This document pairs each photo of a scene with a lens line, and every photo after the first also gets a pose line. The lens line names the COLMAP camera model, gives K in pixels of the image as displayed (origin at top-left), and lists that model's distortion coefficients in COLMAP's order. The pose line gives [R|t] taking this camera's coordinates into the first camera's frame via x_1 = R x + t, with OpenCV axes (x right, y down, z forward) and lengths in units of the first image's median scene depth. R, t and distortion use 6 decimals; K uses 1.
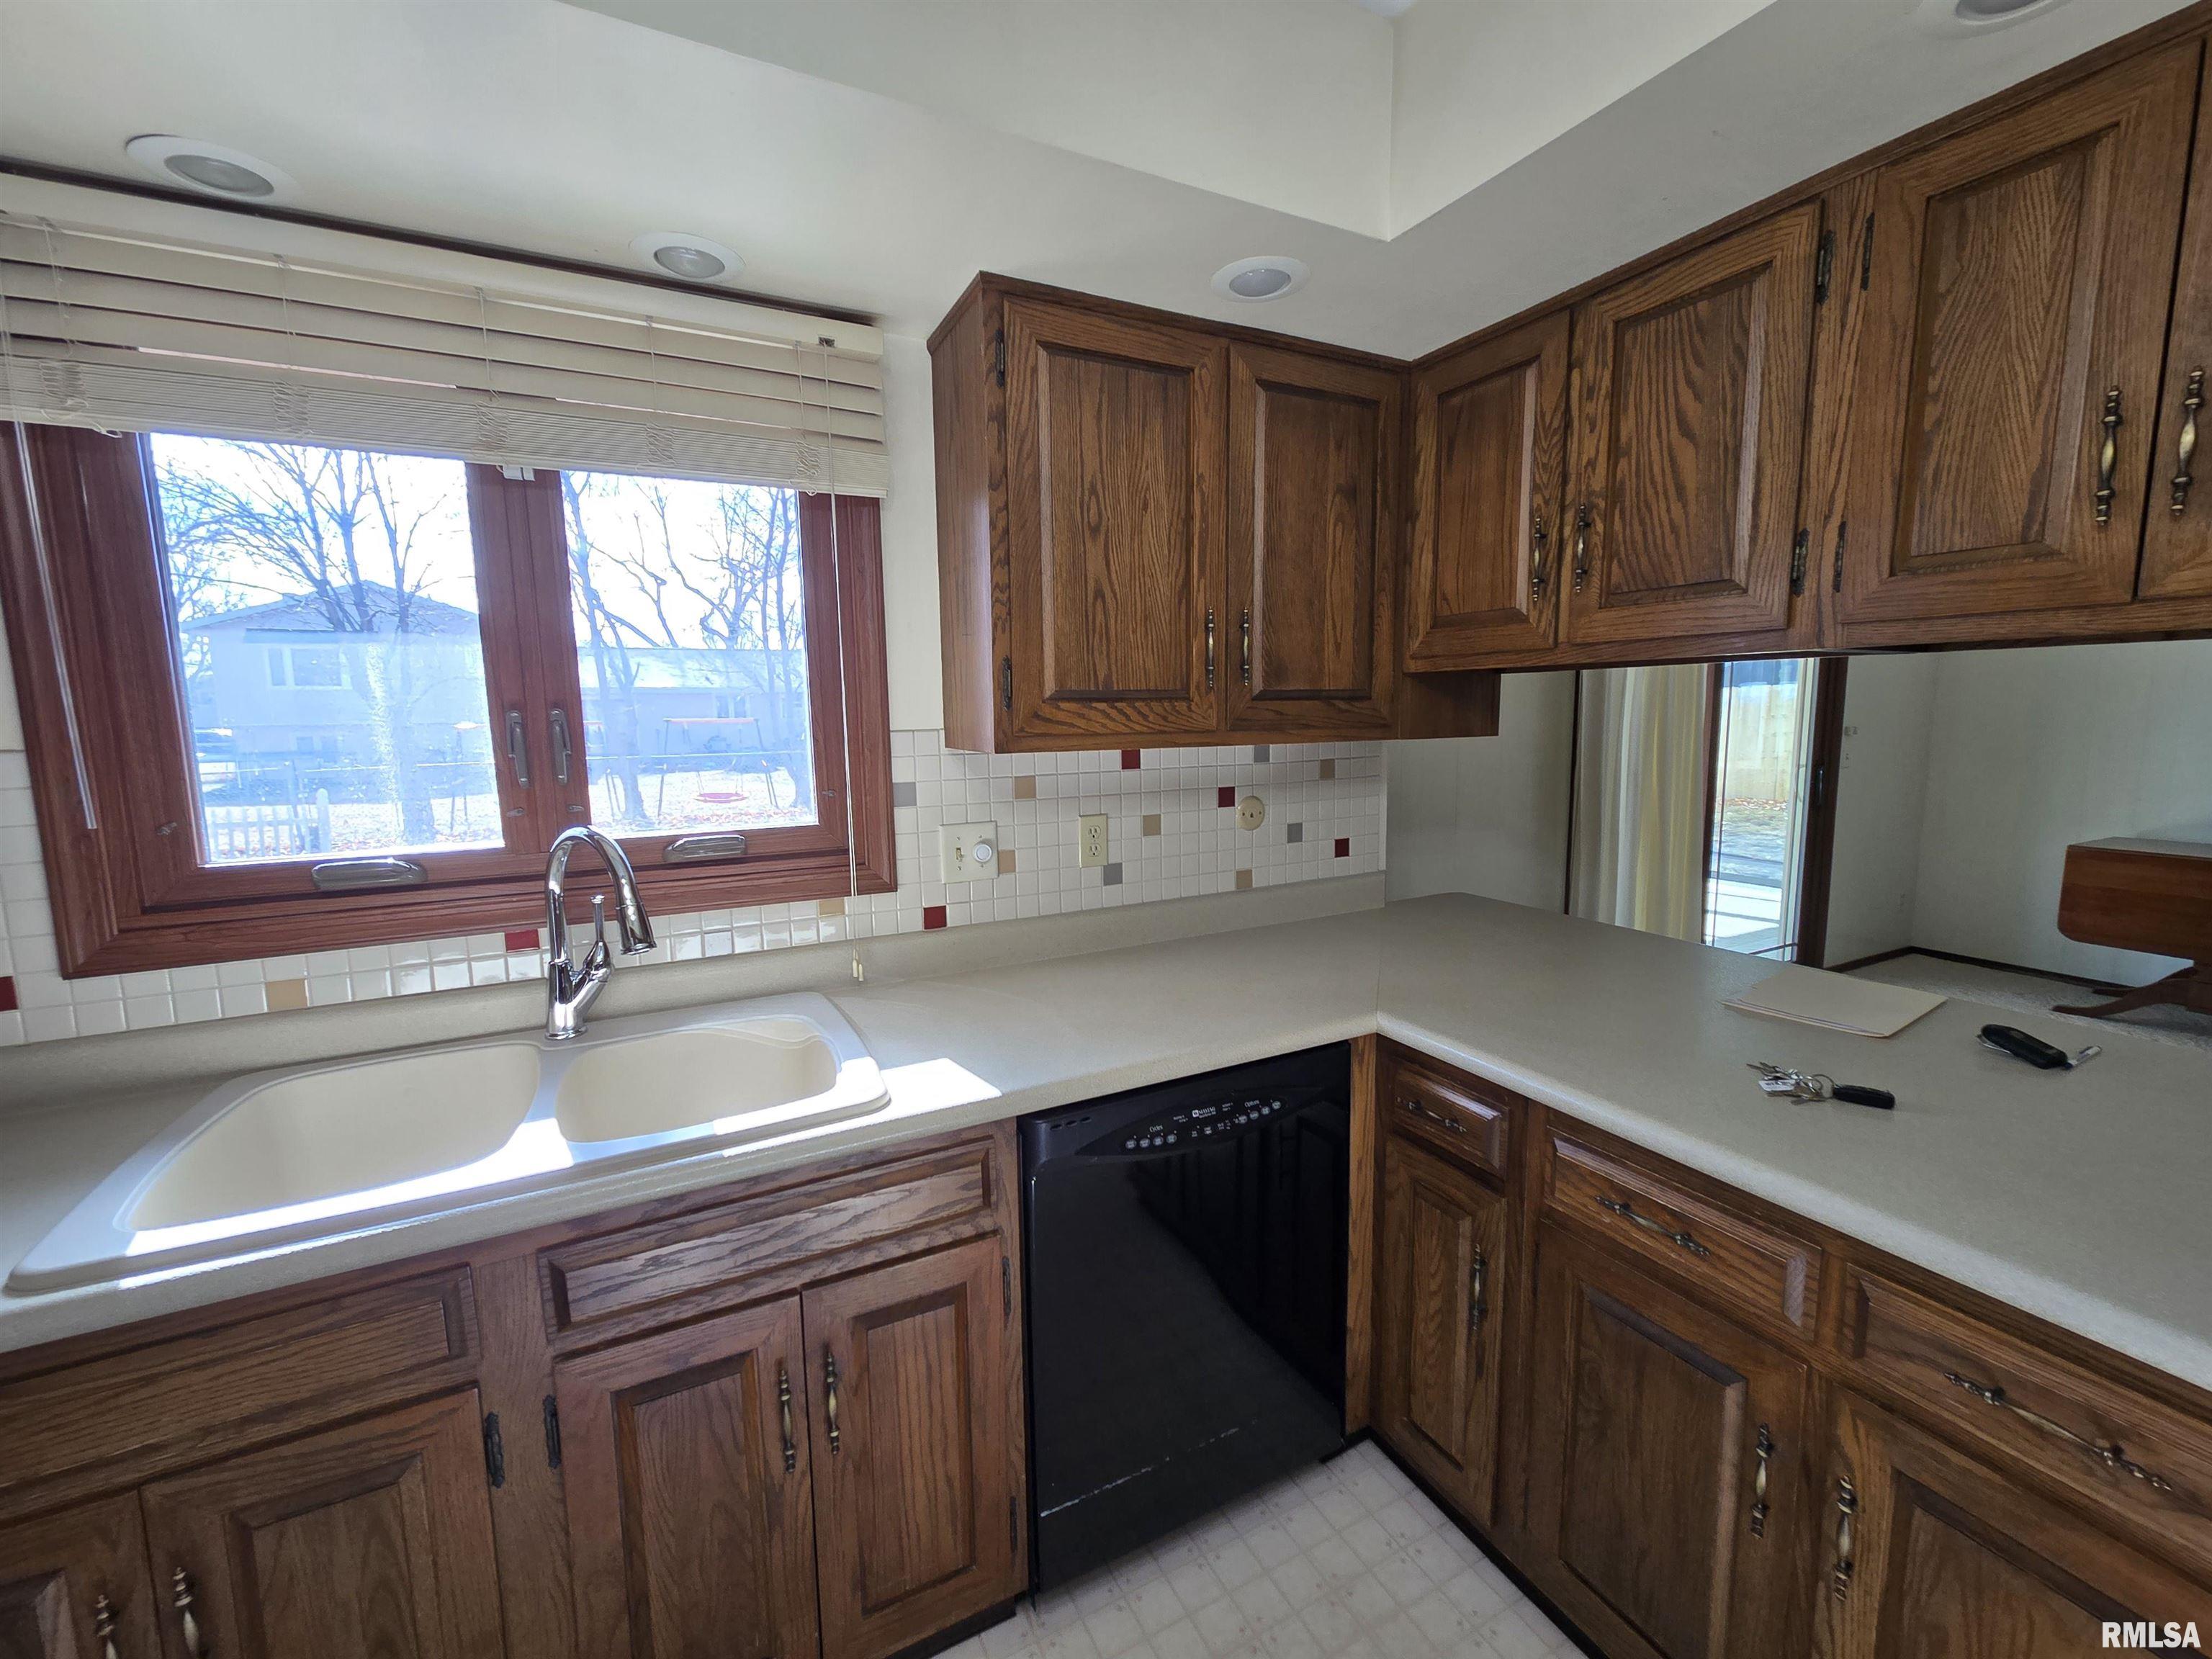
lens RADIAL K [[898.5, 0, 1111.0], [0, 898.5, 821.0], [0, 0, 1]] dist [-0.003083, 0.000671]
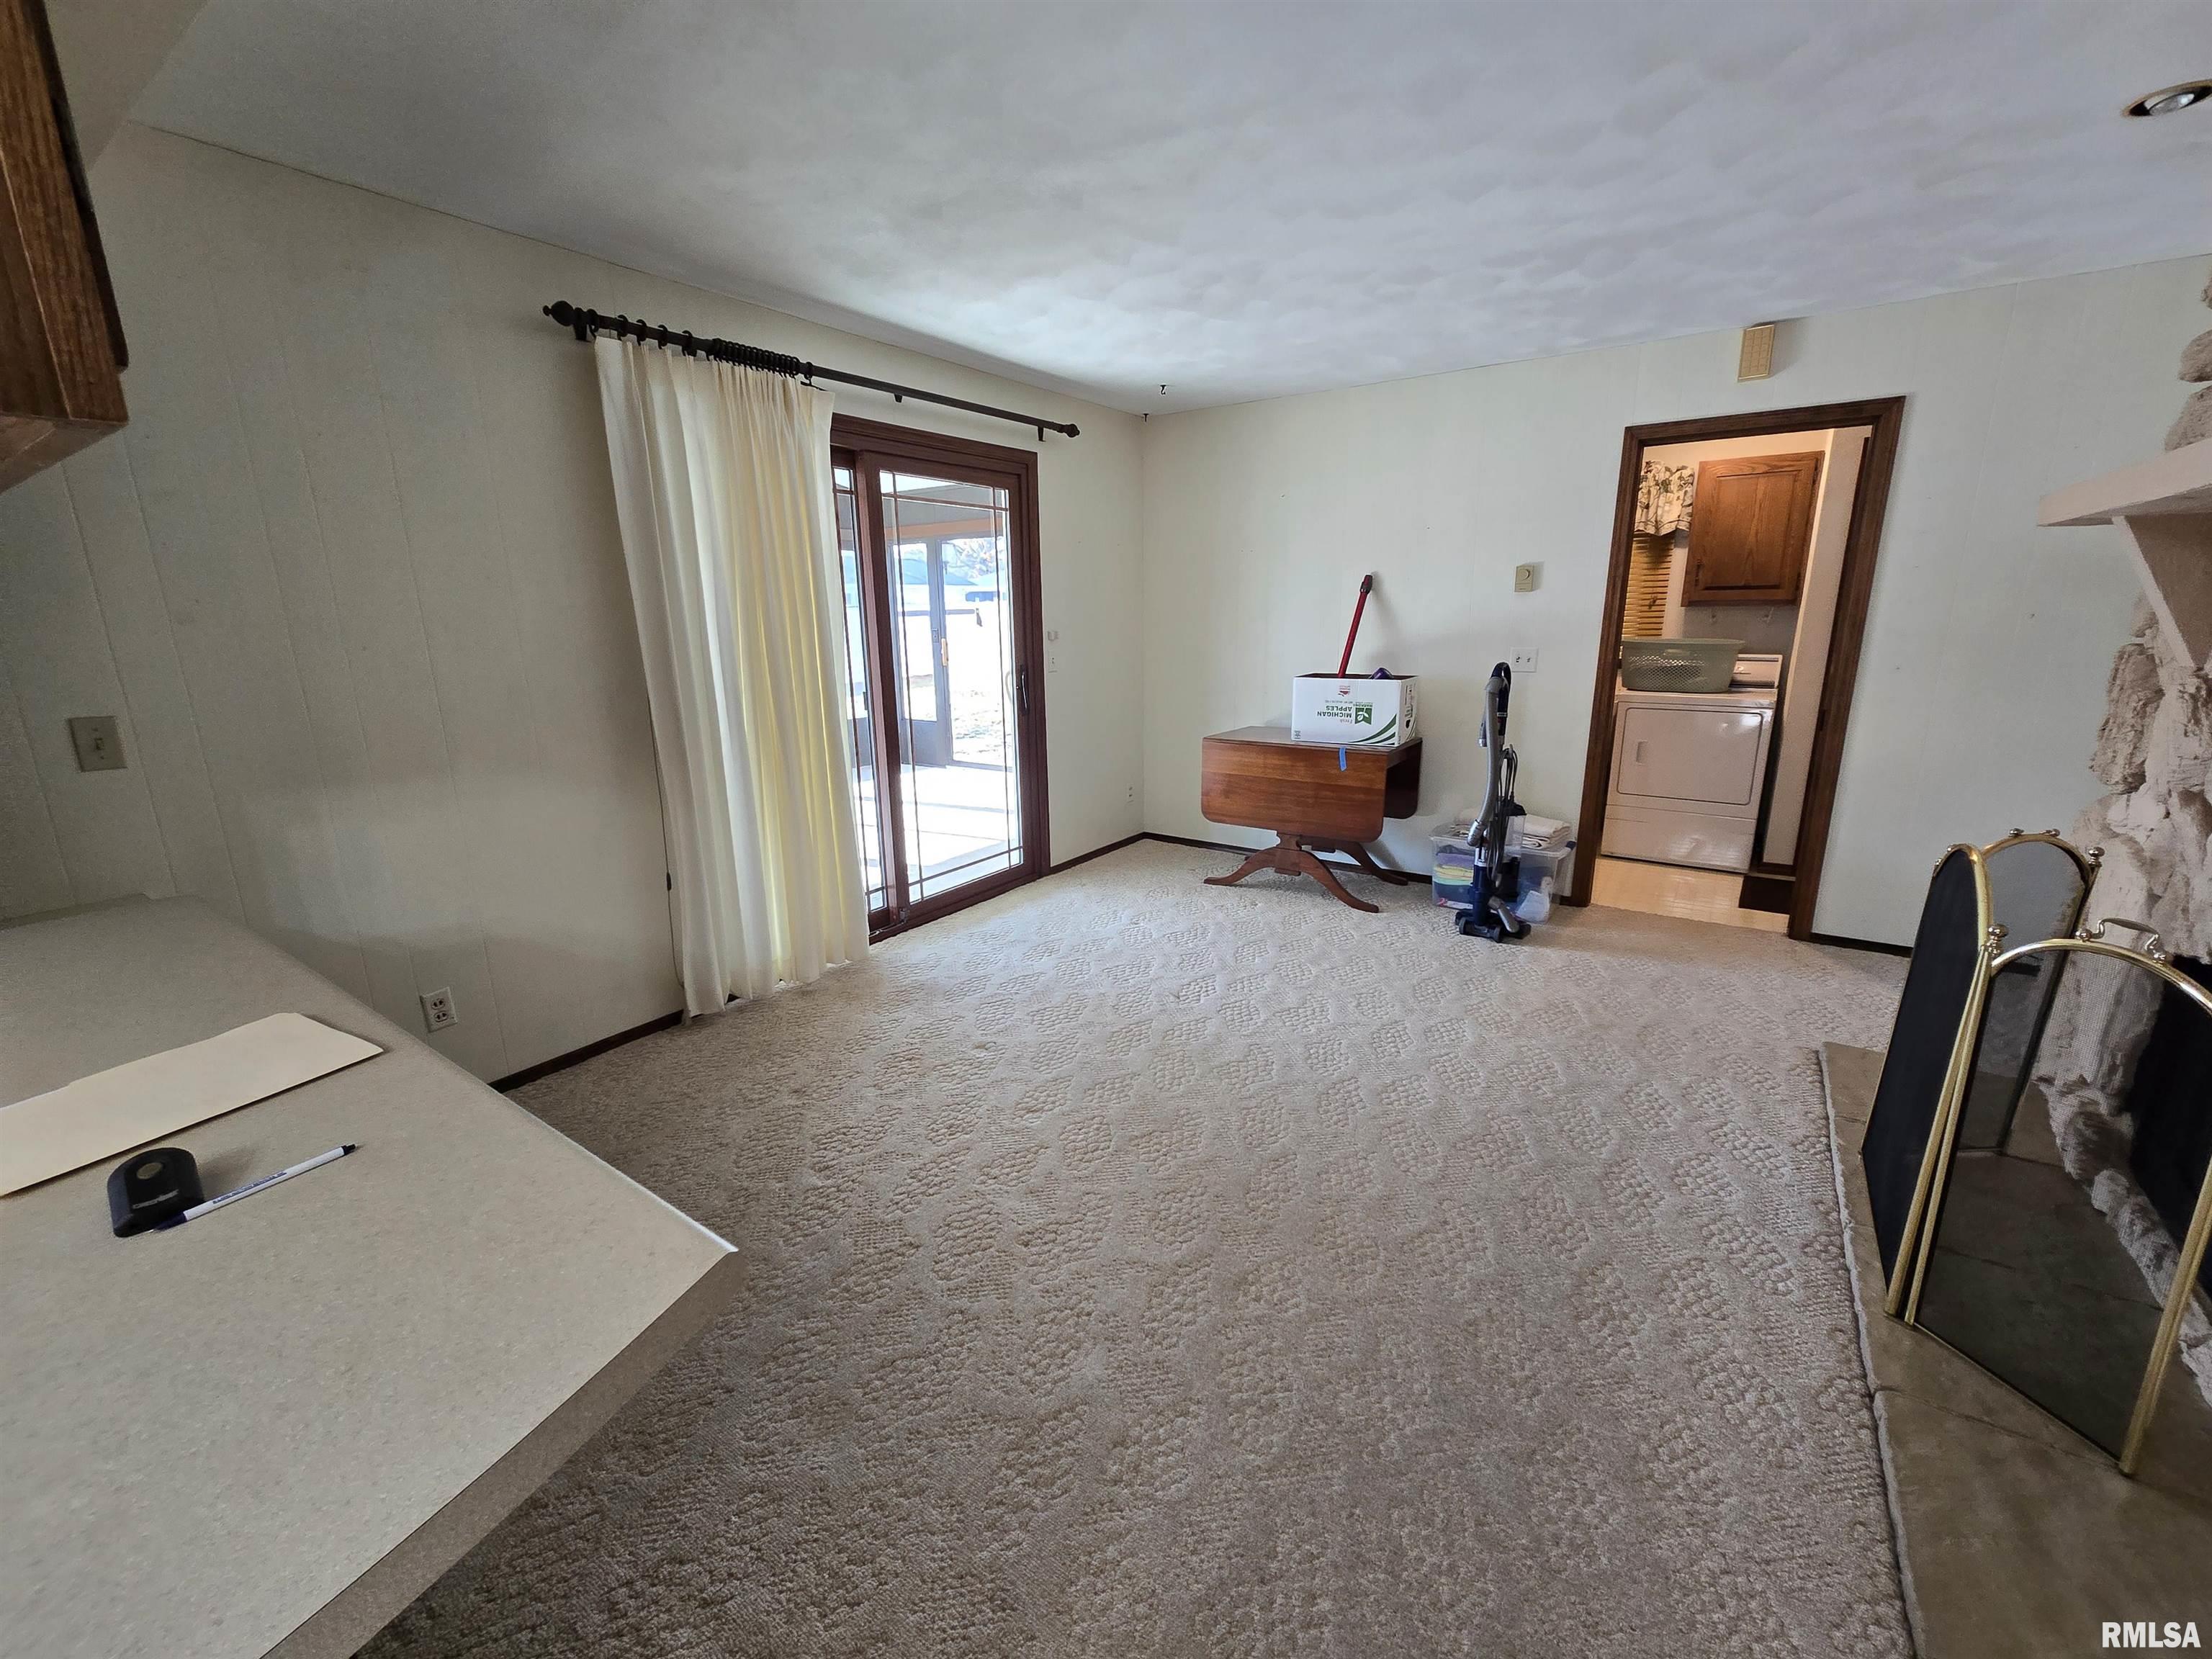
lens RADIAL K [[898.5, 0, 1112.4], [0, 898.5, 832.6], [0, 0, 1]] dist [-0.003083, 0.000671]
pose [[0.879795, -0.112957, 0.461737, 1.184020], [0.060258, 0.990022, 0.127377, -0.015003], [-0.471518, -0.084242, 0.877823, 0.160601]]
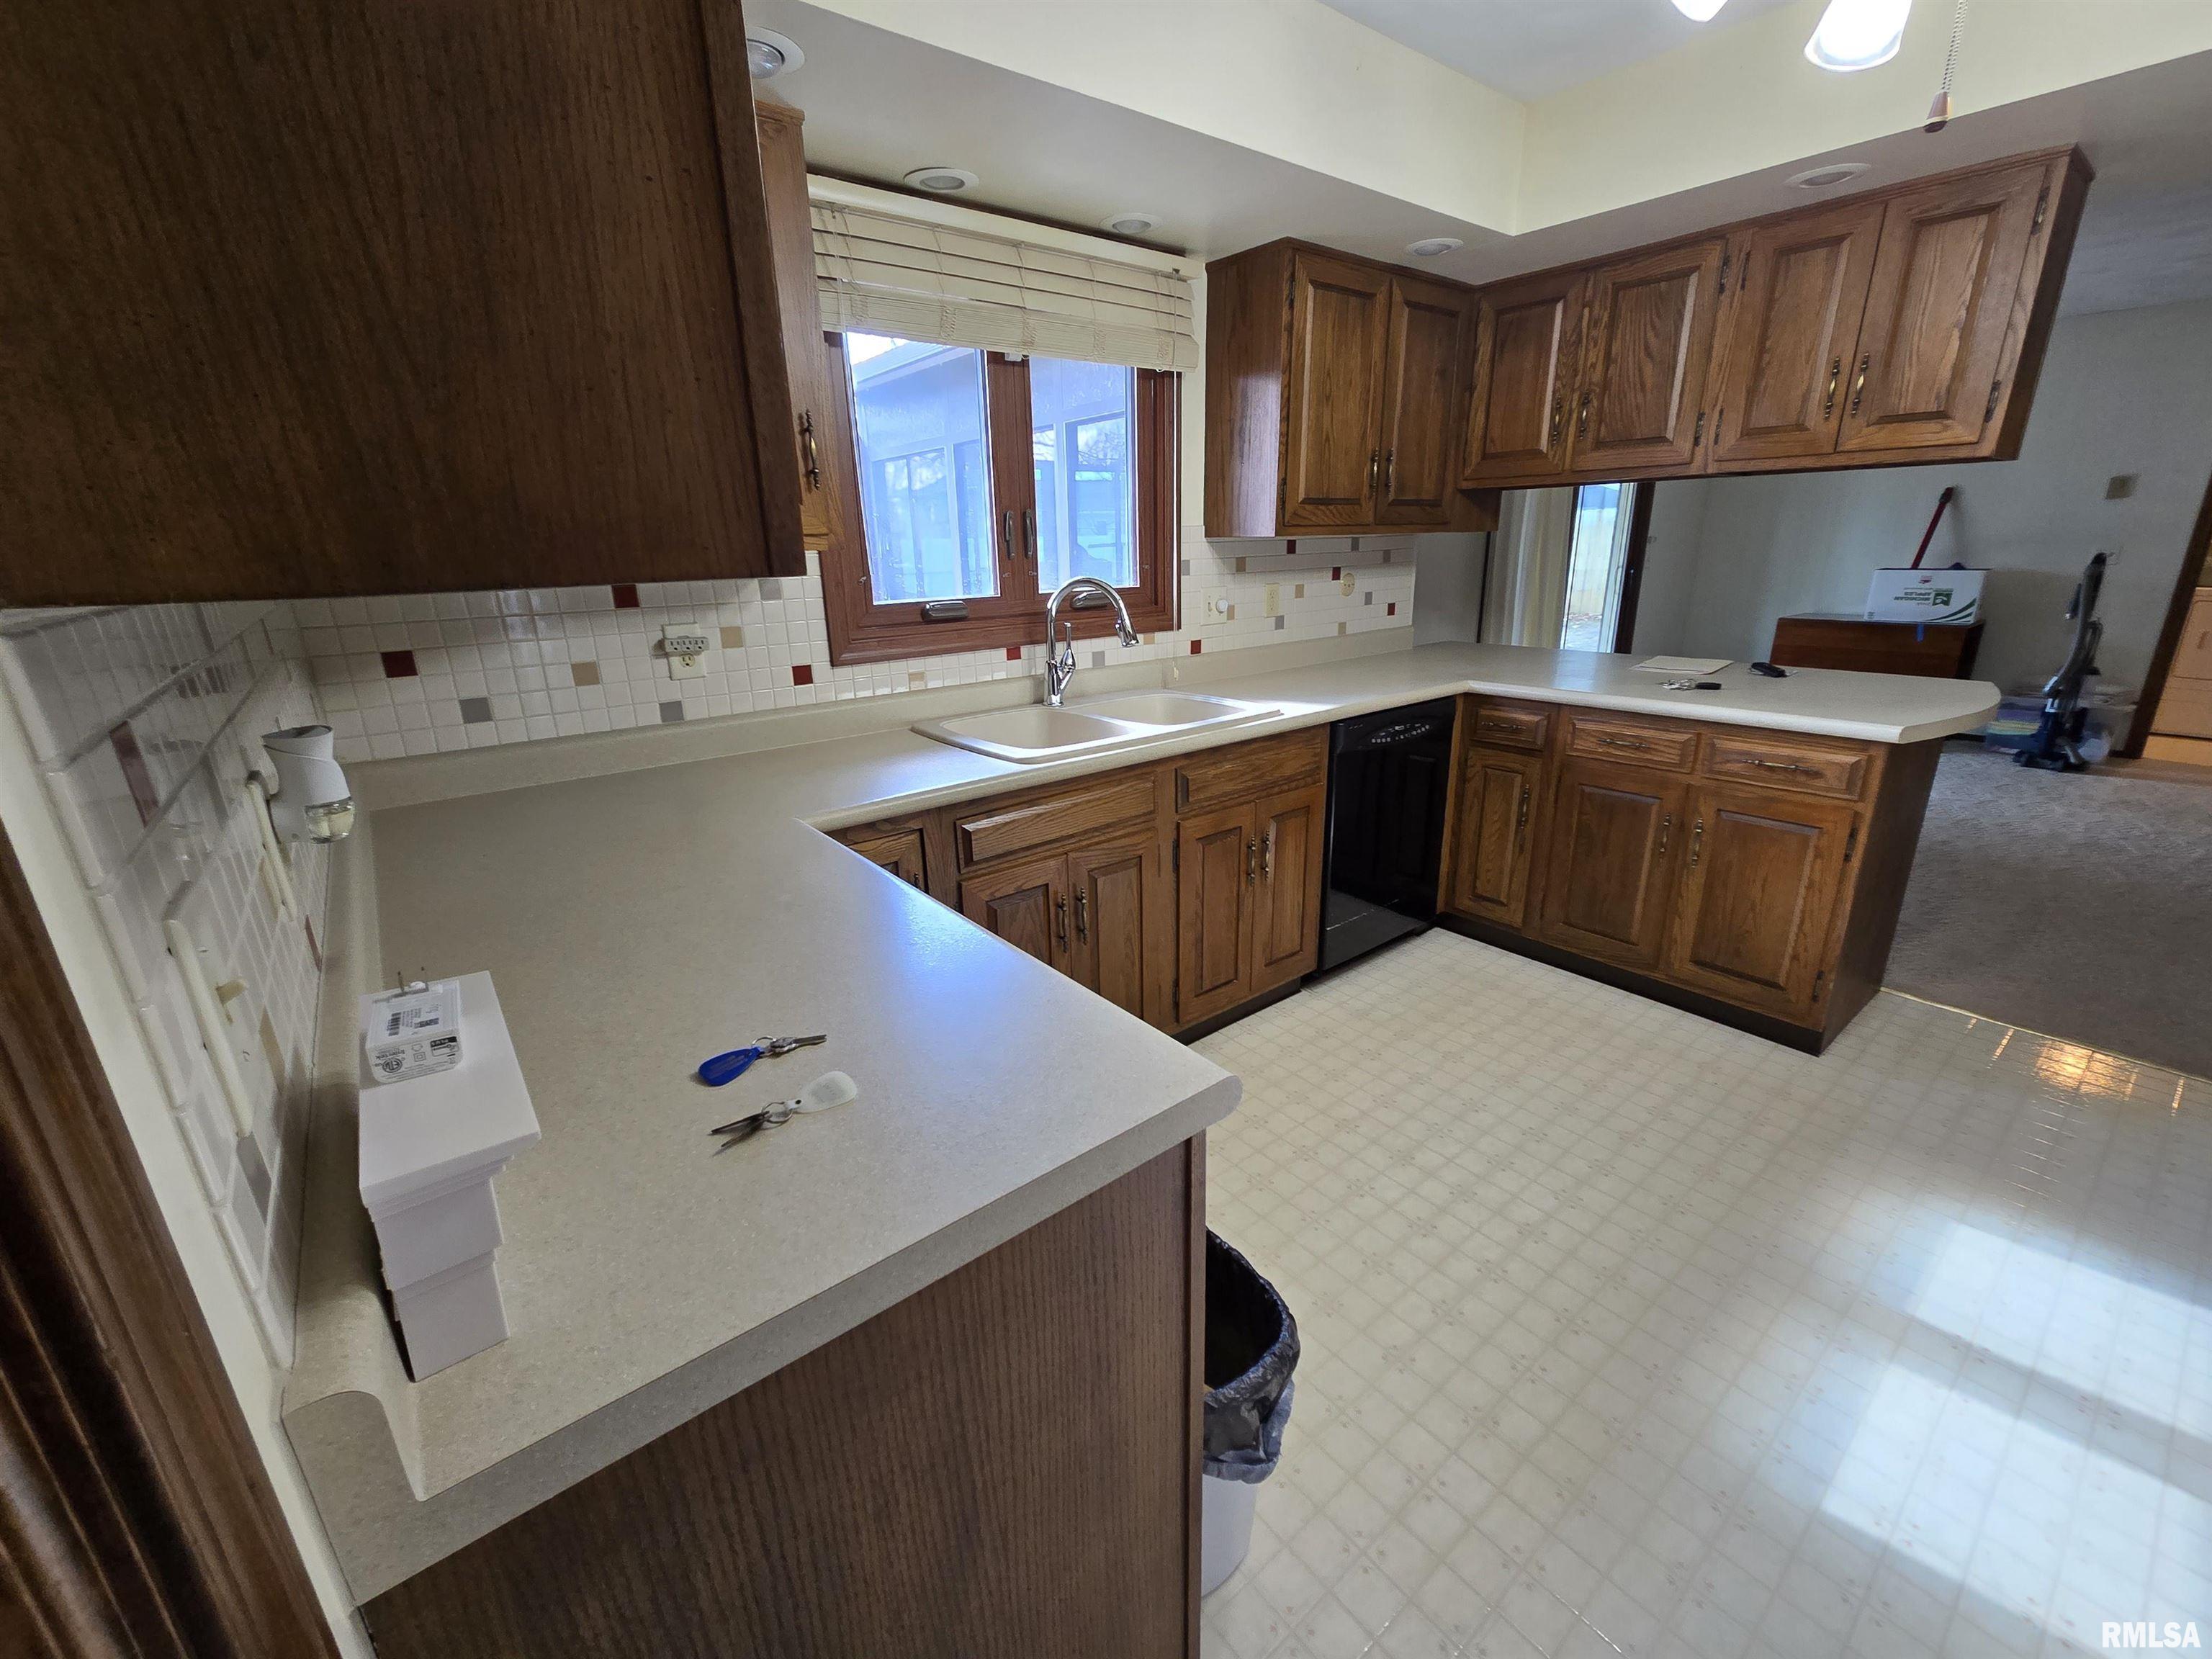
lens RADIAL K [[898.5, 0, 1105.5], [0, 898.5, 823.0], [0, 0, 1]] dist [-0.003083, 0.000671]
pose [[0.980886, -0.067130, 0.182635, -0.823344], [0.033635, 0.982971, 0.180657, 0.148005], [-0.191653, -0.171061, 0.966441, -0.719178]]
